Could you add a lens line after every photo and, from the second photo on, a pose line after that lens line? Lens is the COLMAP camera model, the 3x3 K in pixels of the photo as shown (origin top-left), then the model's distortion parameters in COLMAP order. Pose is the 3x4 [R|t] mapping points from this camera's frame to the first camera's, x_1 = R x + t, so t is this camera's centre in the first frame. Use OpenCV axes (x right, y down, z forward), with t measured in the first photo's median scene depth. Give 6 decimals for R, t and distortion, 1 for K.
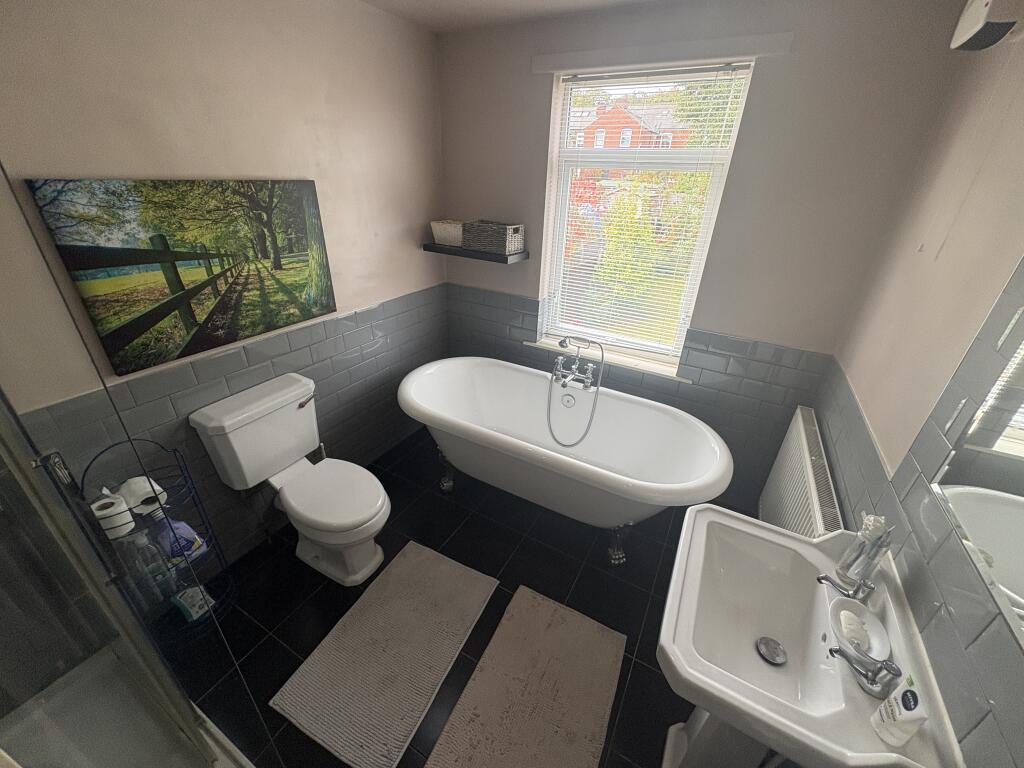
lens RADIAL K [[406.8, 0, 512.9], [0, 406.8, 381.7], [0, 0, 1]] dist [-0.000847, -0.000027]
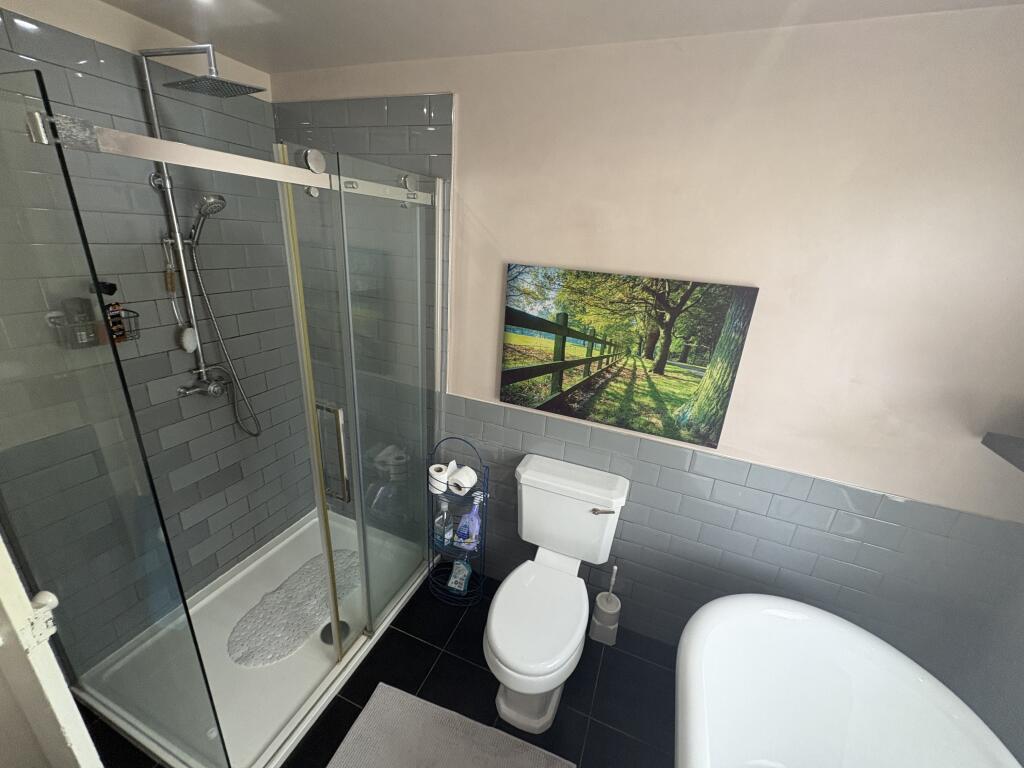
lens RADIAL K [[406.8, 0, 514.0], [0, 406.8, 384.2], [0, 0, 1]] dist [-0.000847, -0.000027]
pose [[0.125127, 0.313992, -0.941144, 0.239799], [-0.510198, 0.833927, 0.210390, -0.313355], [0.850906, 0.453845, 0.264544, 0.569174]]
